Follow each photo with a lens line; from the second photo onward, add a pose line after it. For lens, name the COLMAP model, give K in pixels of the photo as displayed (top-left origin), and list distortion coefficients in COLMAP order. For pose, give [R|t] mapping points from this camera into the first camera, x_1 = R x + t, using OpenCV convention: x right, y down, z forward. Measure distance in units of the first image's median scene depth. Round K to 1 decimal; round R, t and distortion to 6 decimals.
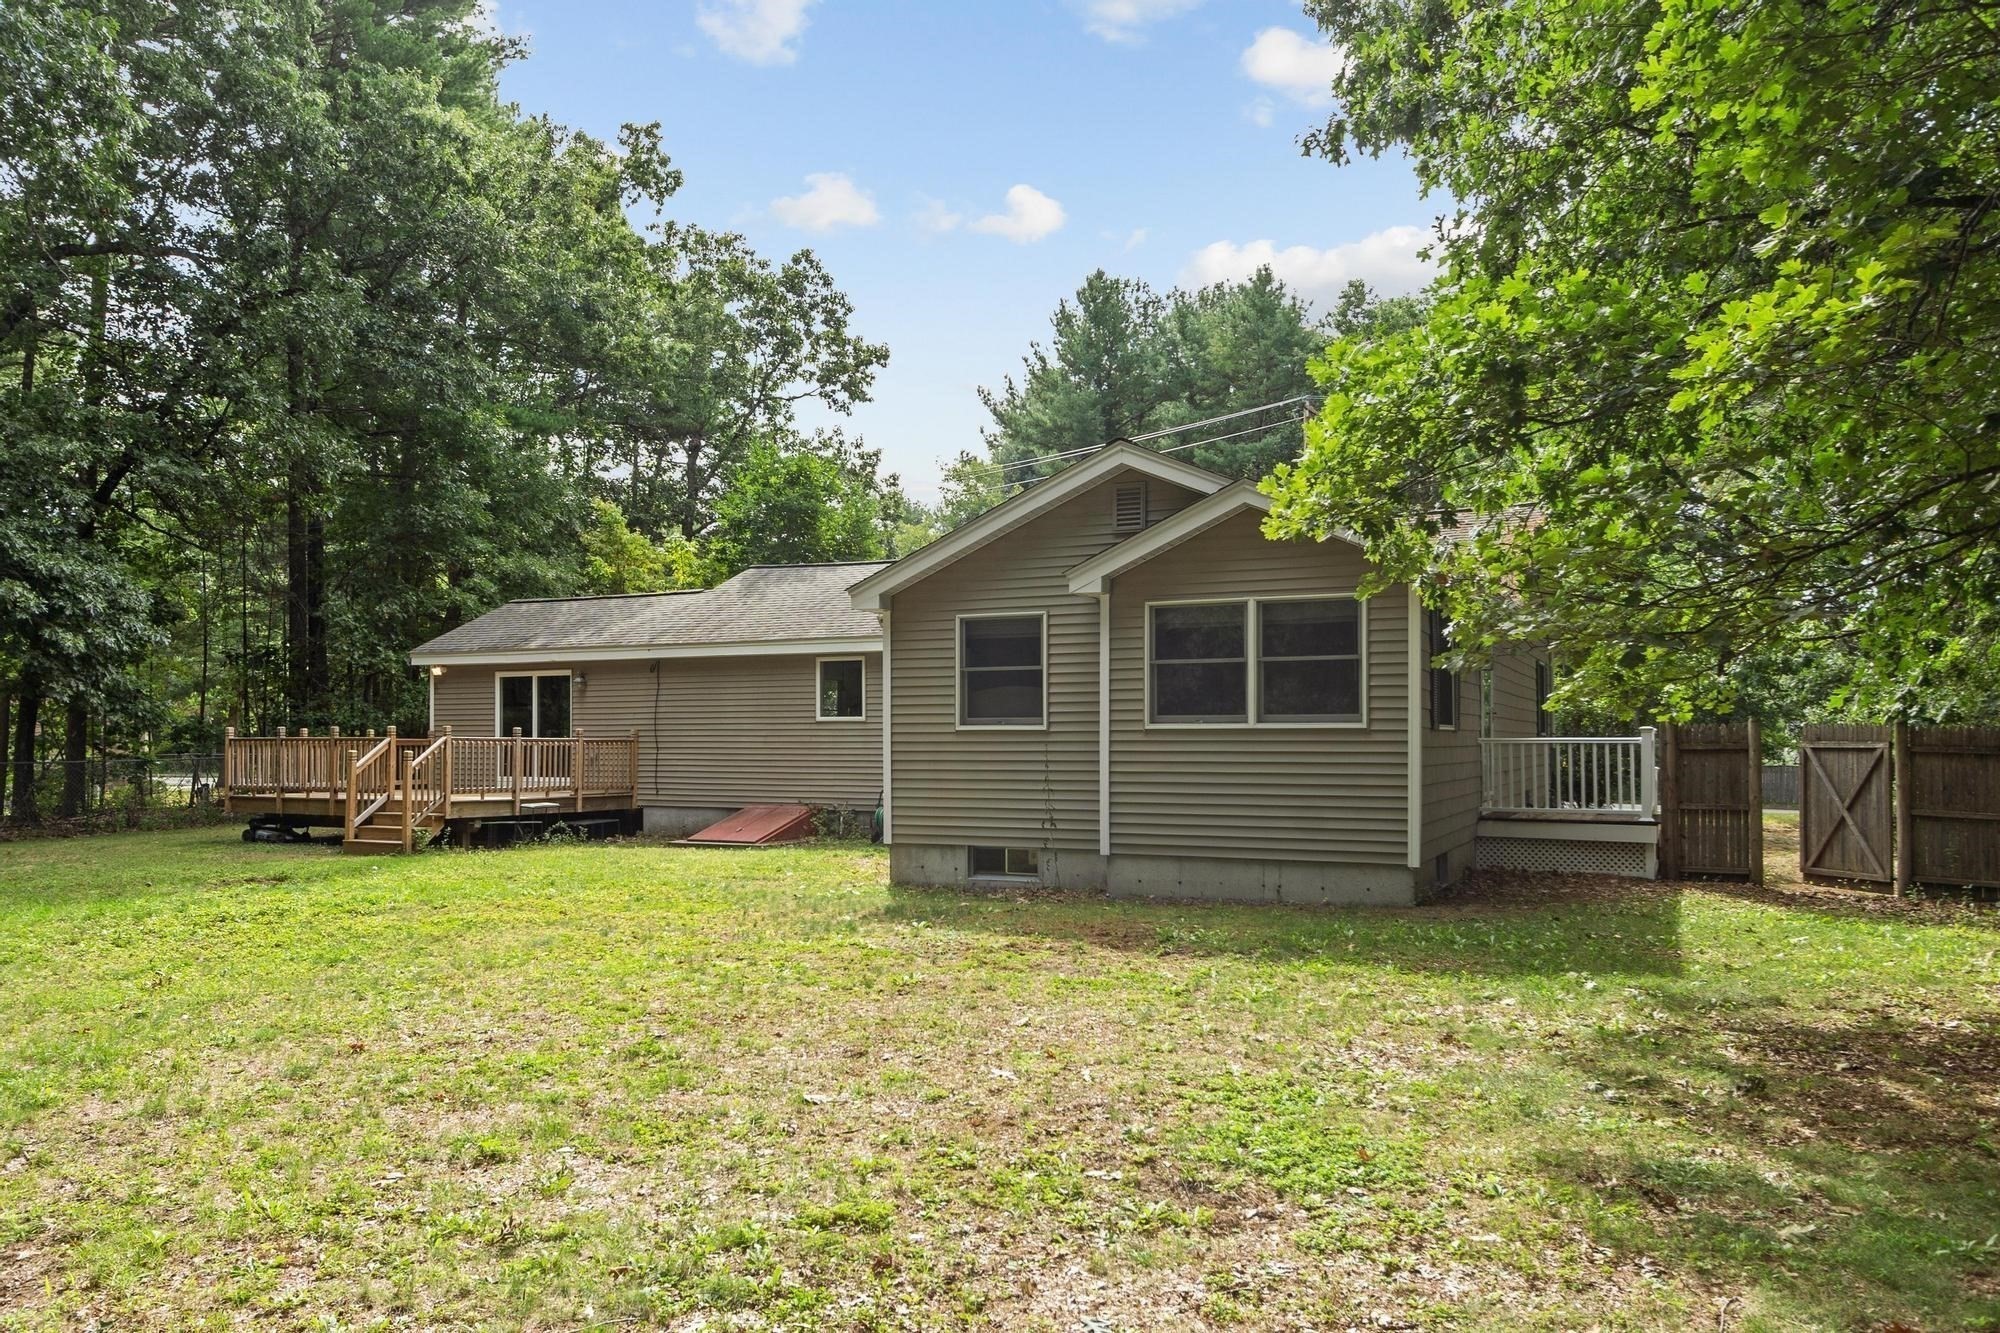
lens RADIAL K [[1446.5, 0, 993.9], [0, 1446.5, 709.1], [0, 0, 1]] dist [0.007147, 0.002111]
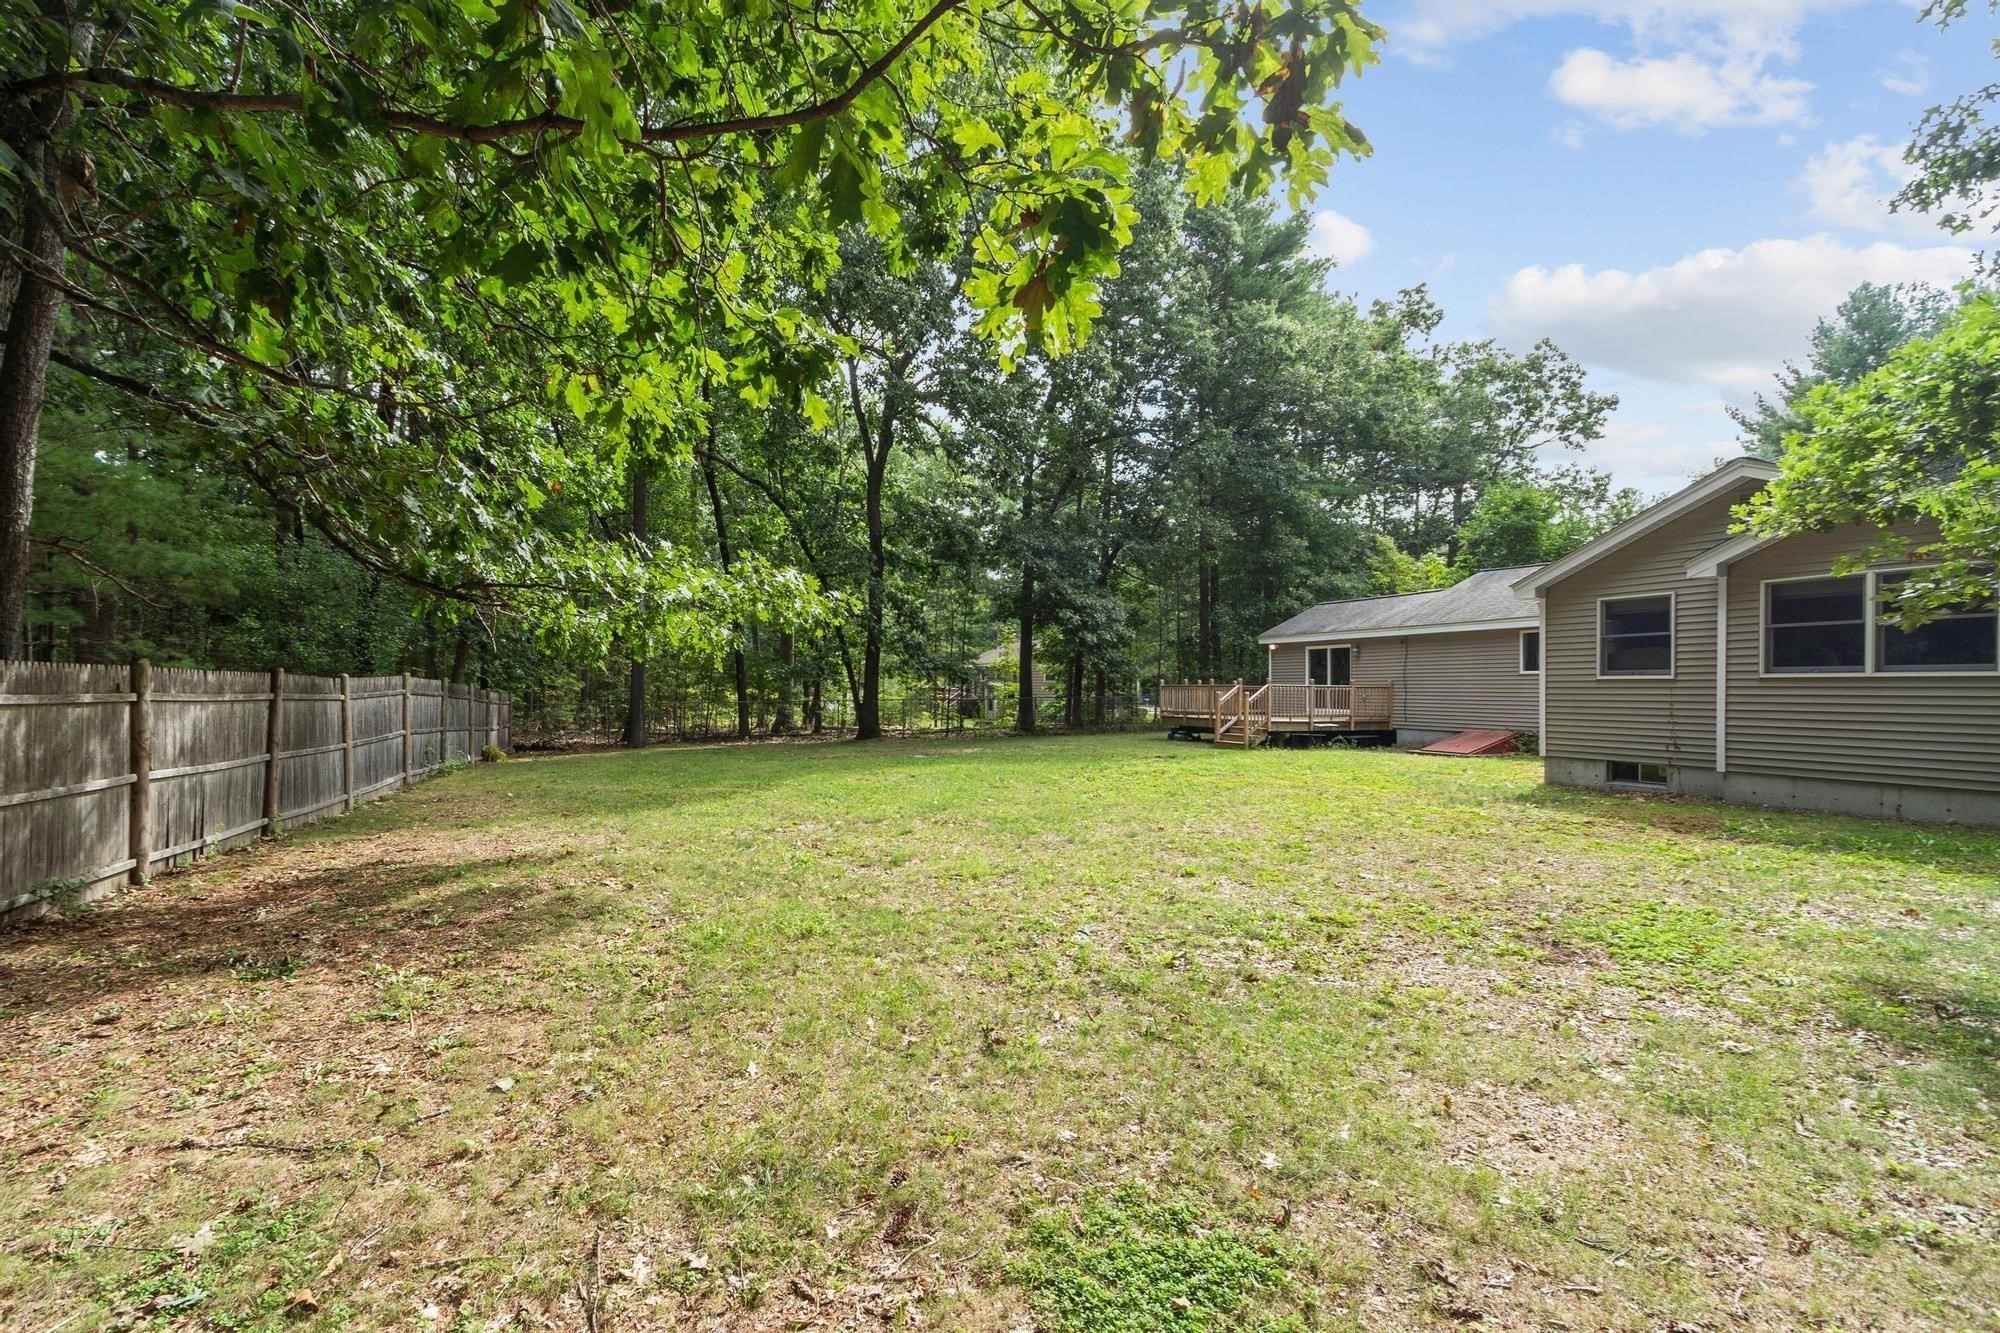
lens RADIAL K [[896.4, 0, 987.8], [0, 896.4, 679.5], [0, 0, 1]] dist [0.001128, 0.000112]
pose [[0.760726, -0.004172, -0.649060, 0.056151], [0.011902, 0.999901, 0.007522, 0.000612], [0.648964, -0.013447, 0.760700, -0.040942]]
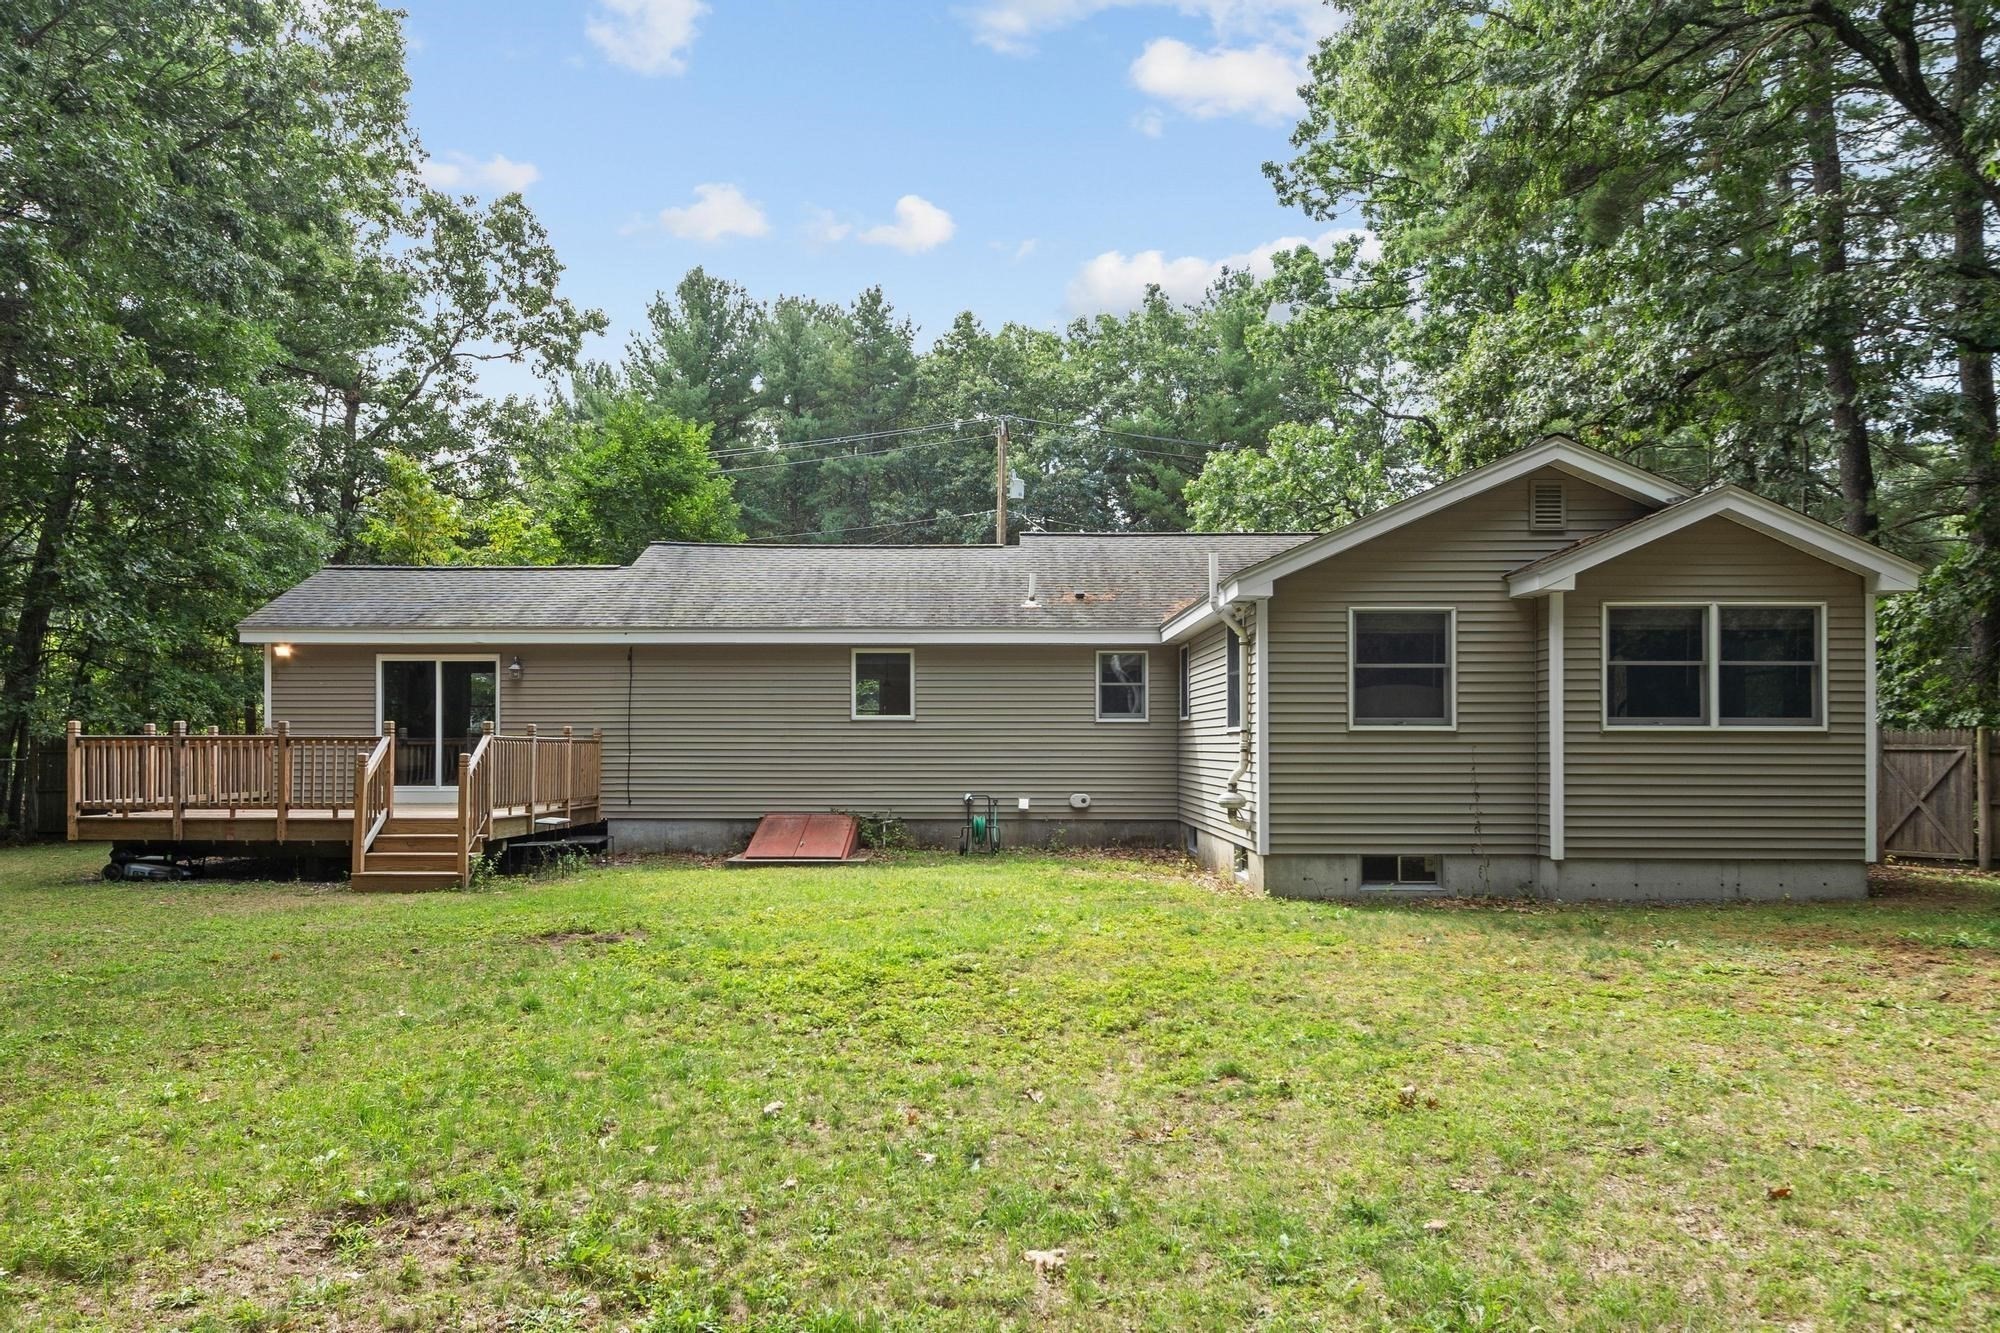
lens RADIAL K [[1358.8, 0, 1000.8], [0, 1358.8, 722.0], [0, 0, 1]] dist [0.003955, 0.001312]
pose [[0.904572, 0.008466, 0.426237, -0.374219], [-0.011313, 0.999927, 0.004147, 0.004922], [-0.426171, -0.008573, 0.904602, 0.189722]]
